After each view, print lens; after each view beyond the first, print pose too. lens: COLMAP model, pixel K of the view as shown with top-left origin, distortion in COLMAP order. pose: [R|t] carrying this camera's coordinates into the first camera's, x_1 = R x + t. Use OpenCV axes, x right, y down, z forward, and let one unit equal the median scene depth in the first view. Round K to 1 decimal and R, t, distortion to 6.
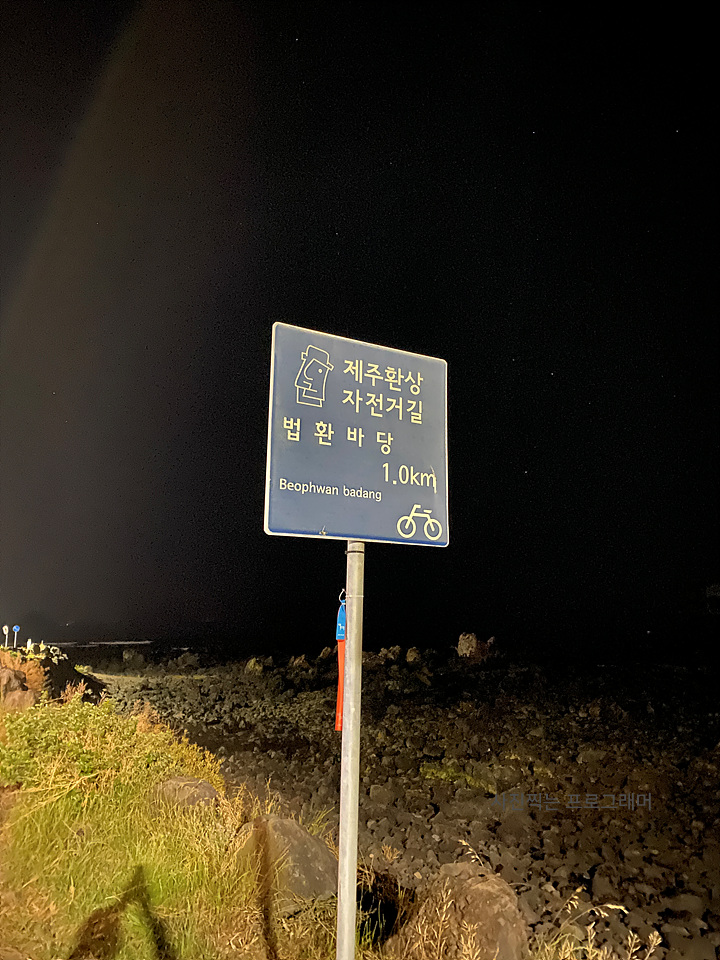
lens RADIAL K [[734.9, 0, 359.5], [0, 734.9, 479.2], [0, 0, 1]] dist [-0.004660, -0.001078]
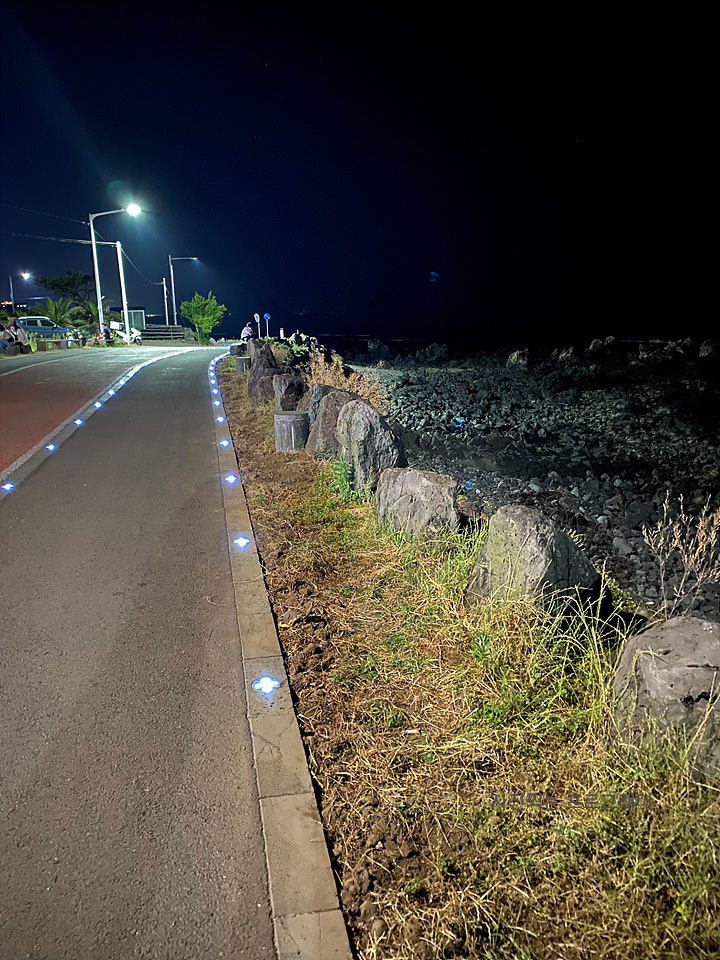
lens RADIAL K [[734.9, 0, 360.3], [0, 734.9, 479.7], [0, 0, 1]] dist [-0.004660, -0.001078]
pose [[0.957278, 0.062139, -0.282415, -0.081089], [0.057264, 0.916562, 0.395772, 0.032560], [0.283444, -0.395036, 0.873846, 0.144244]]
